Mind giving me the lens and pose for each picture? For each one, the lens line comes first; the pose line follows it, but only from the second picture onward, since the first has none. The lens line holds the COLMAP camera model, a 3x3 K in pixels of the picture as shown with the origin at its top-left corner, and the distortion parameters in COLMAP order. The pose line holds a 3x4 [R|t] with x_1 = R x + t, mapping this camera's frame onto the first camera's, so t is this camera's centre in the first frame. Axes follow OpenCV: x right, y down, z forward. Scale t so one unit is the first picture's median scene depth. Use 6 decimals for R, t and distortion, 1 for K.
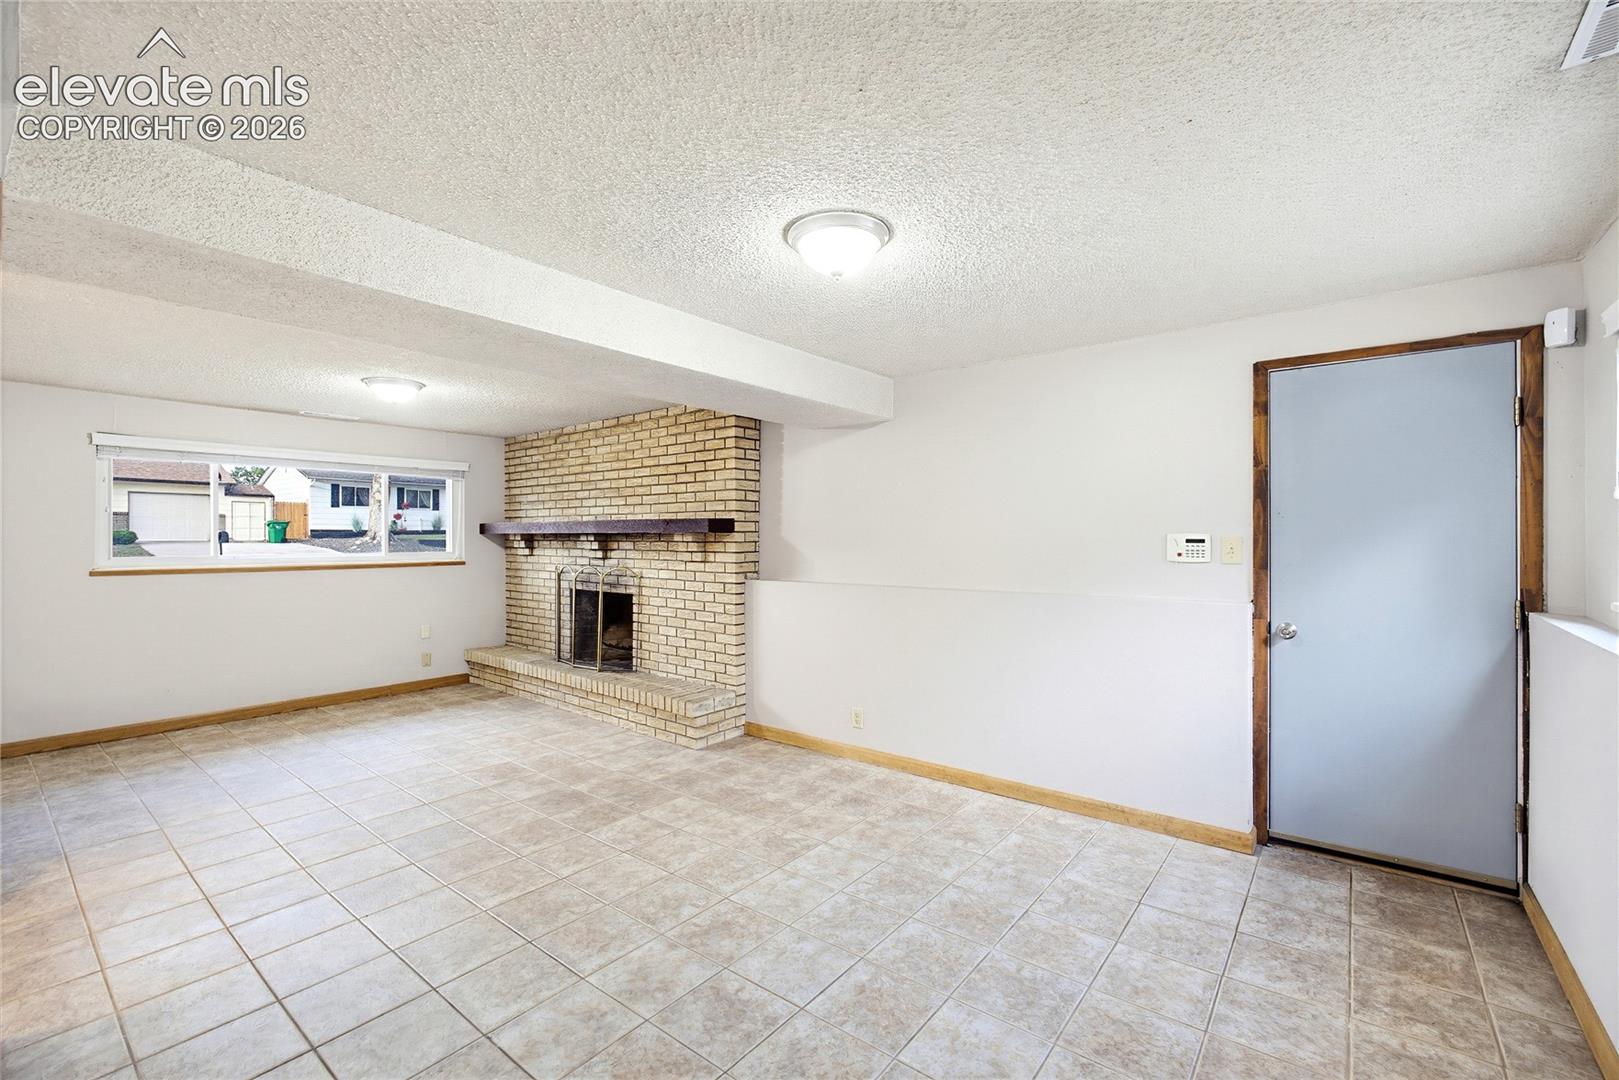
lens RADIAL K [[691.1, 0, 799.1], [0, 691.1, 534.1], [0, 0, 1]] dist [-0.000688, 0.000140]
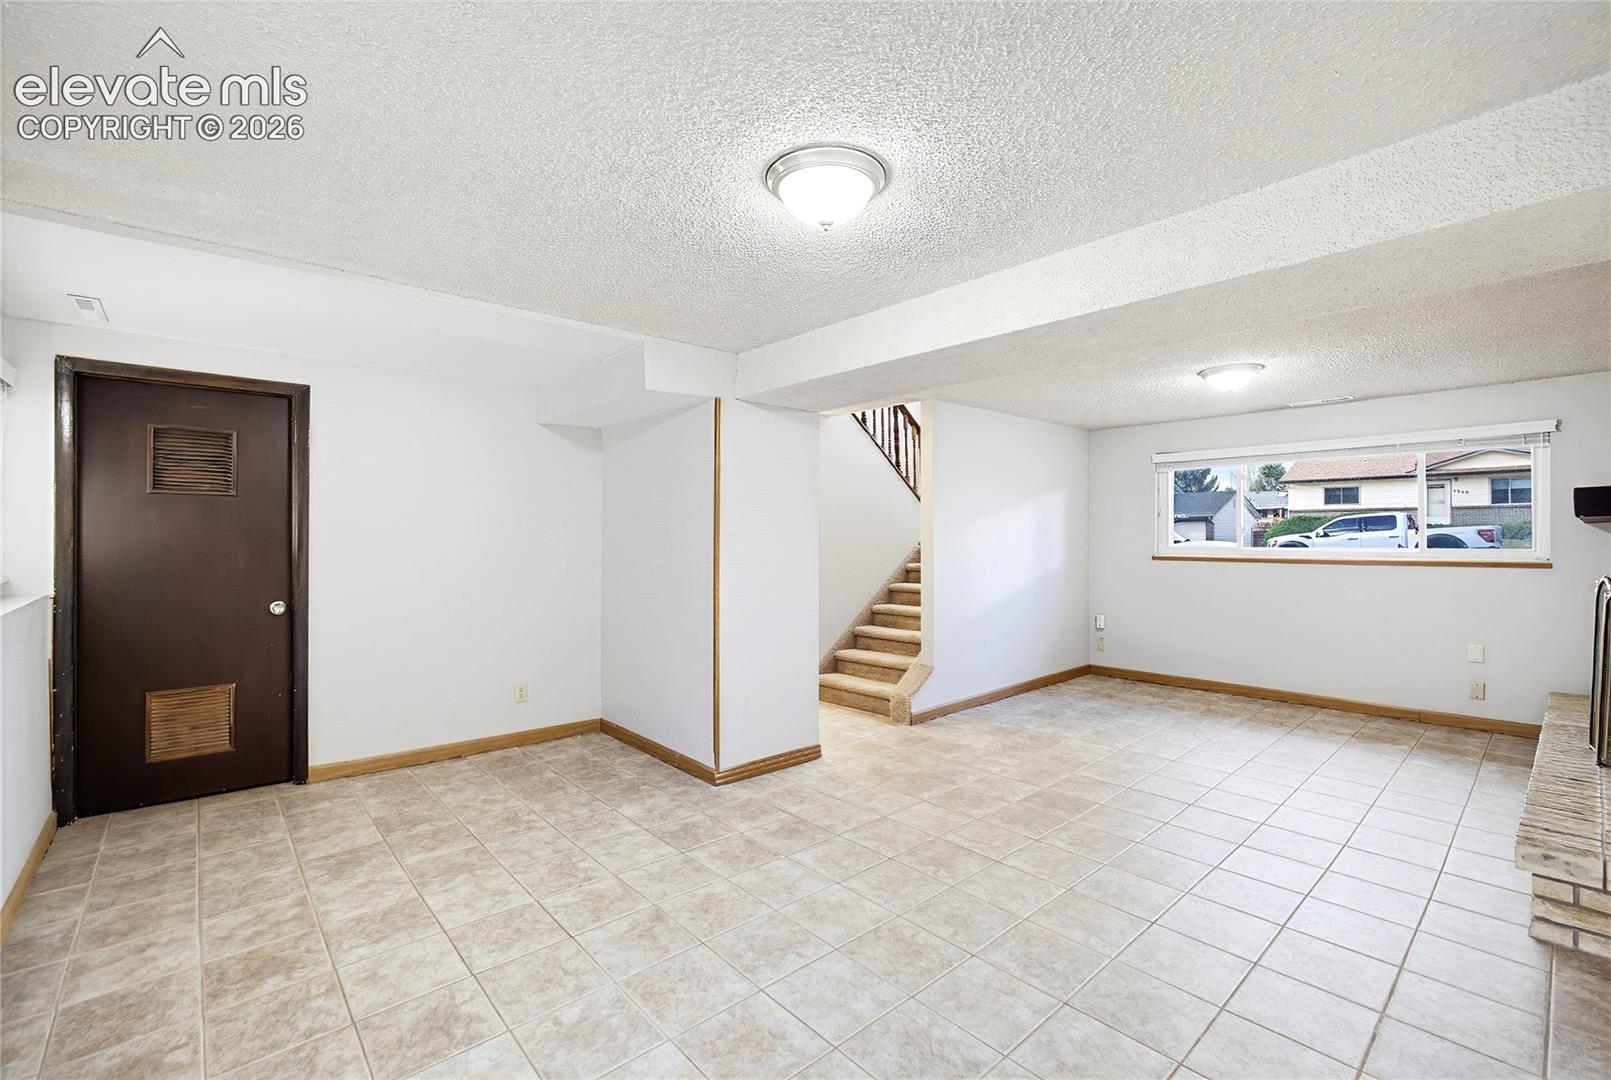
lens RADIAL K [[687.7, 0, 800.6], [0, 687.7, 543.6], [0, 0, 1]] dist [-0.000688, 0.000140]
pose [[-0.155705, 0.012424, -0.987725, 0.742372], [0.011191, 0.999879, 0.010813, 0.010046], [0.987740, -0.009370, -0.155825, 0.912133]]
